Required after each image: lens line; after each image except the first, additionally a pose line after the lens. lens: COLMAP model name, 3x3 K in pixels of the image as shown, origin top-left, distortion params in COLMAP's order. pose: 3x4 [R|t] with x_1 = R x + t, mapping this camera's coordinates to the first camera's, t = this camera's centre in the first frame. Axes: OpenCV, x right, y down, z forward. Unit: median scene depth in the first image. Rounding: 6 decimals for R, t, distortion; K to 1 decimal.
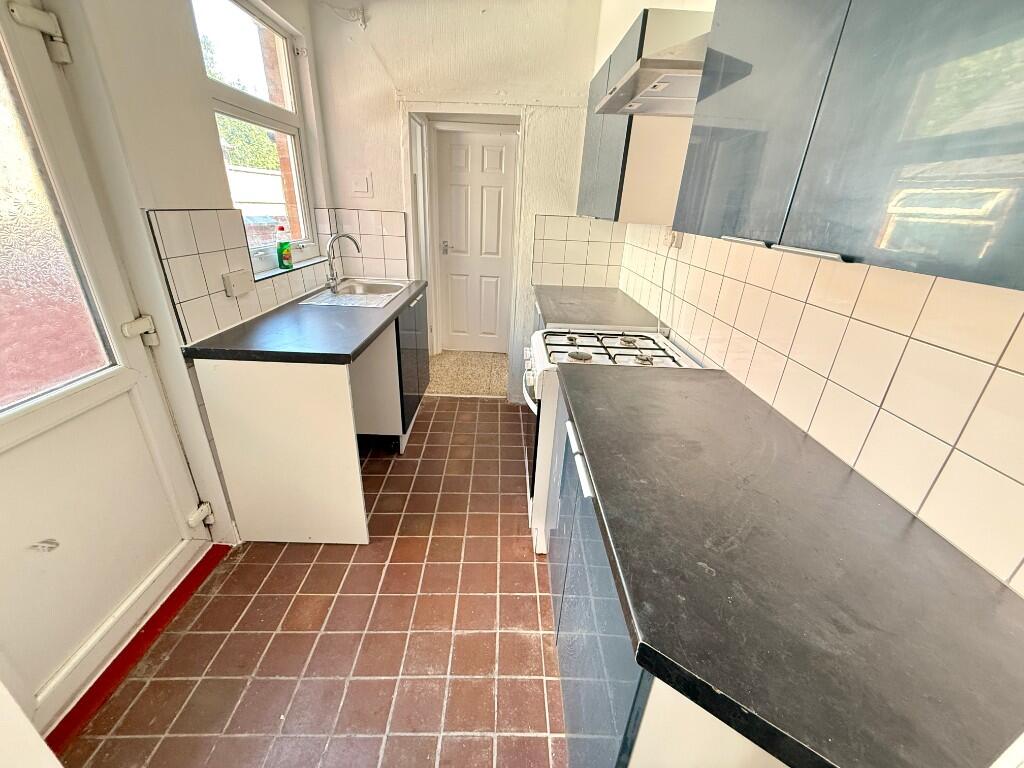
lens RADIAL K [[408.0, 0, 506.2], [0, 408.0, 385.4], [0, 0, 1]] dist [-0.000873, 0.000745]
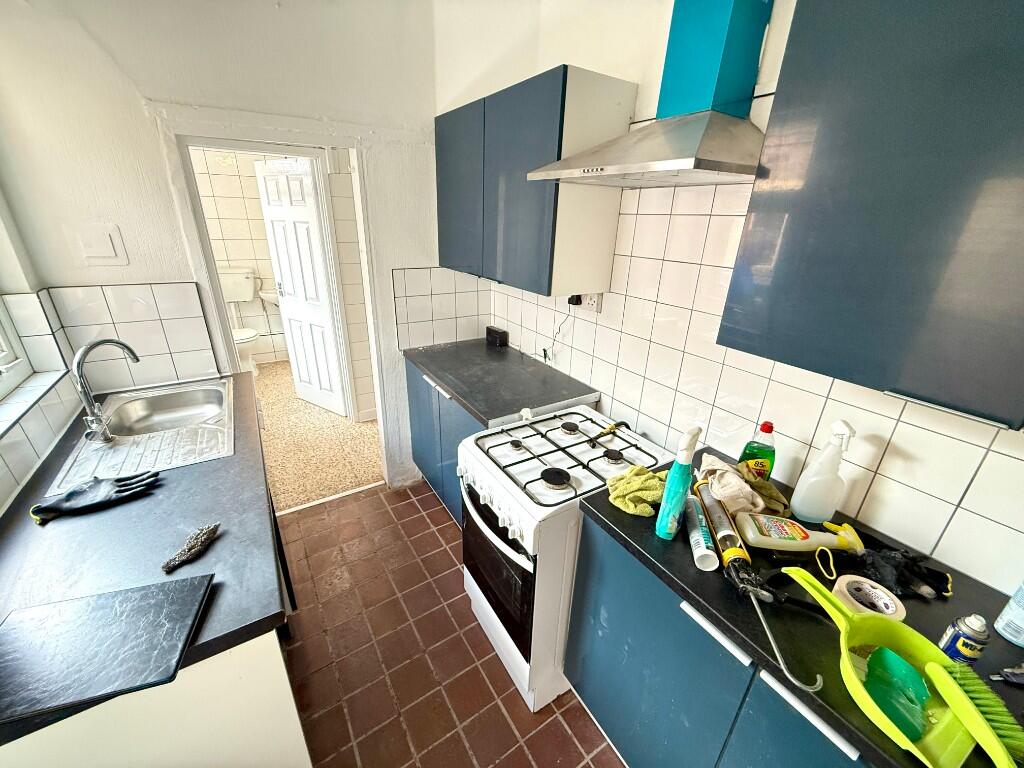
lens RADIAL K [[408.0, 0, 509.2], [0, 408.0, 383.5], [0, 0, 1]] dist [-0.000873, 0.000745]
pose [[0.844411, -0.217570, 0.489524, -0.265948], [0.221517, 0.973837, 0.050715, -0.273054], [-0.487750, 0.065613, 0.870514, 0.279385]]
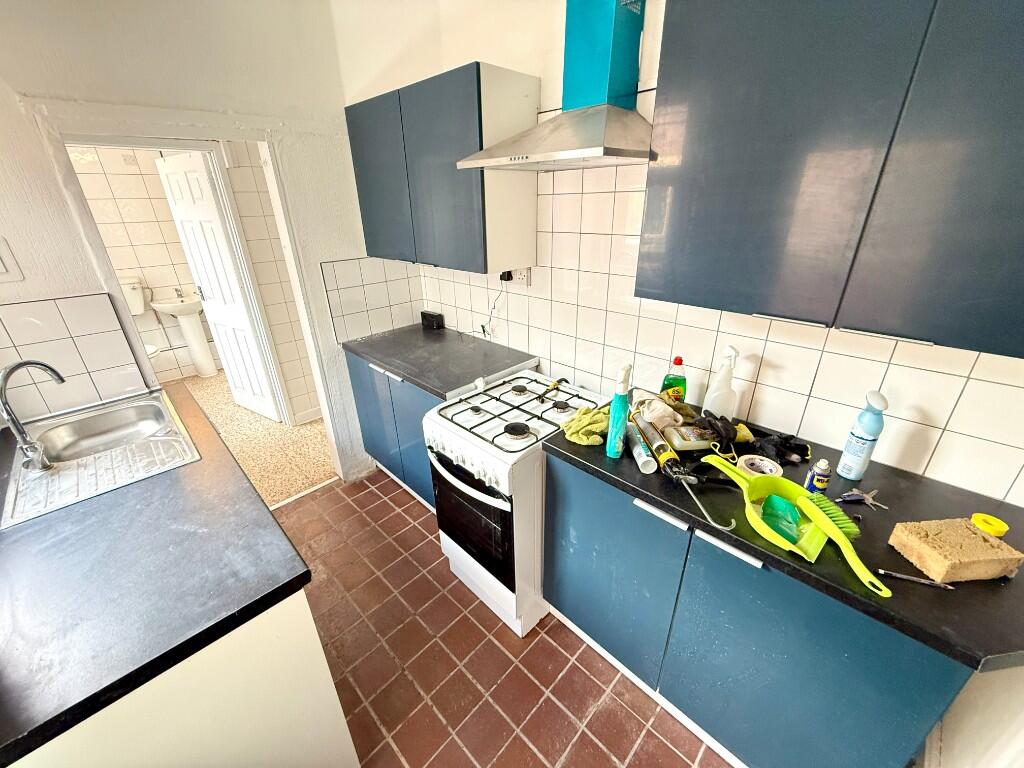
lens RADIAL K [[408.0, 0, 508.7], [0, 408.0, 383.8], [0, 0, 1]] dist [-0.000873, 0.000745]
pose [[0.704435, -0.341094, 0.622436, -0.373935], [0.333489, 0.933187, 0.133964, -0.260747], [-0.626544, 0.113207, 0.771121, 0.239332]]
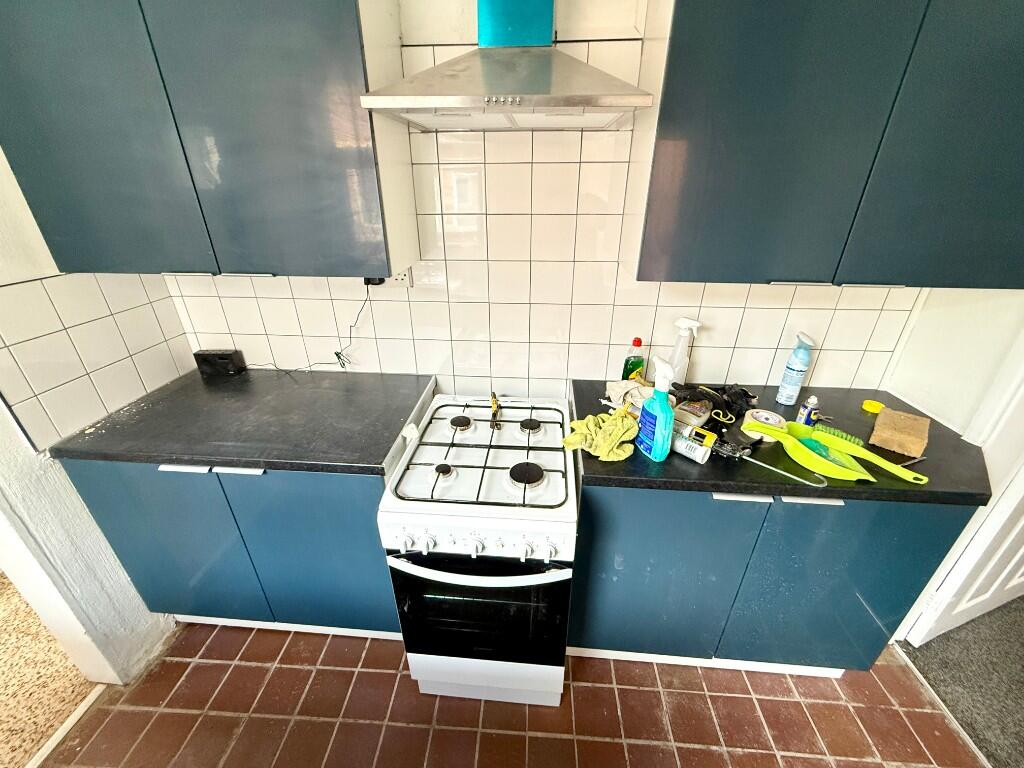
lens RADIAL K [[408.0, 0, 510.0], [0, 408.0, 383.8], [0, 0, 1]] dist [-0.000873, 0.000745]
pose [[0.070788, -0.473326, 0.878038, -0.368135], [0.407573, 0.817139, 0.407638, -0.436313], [-0.910425, 0.329009, 0.250759, 0.692280]]
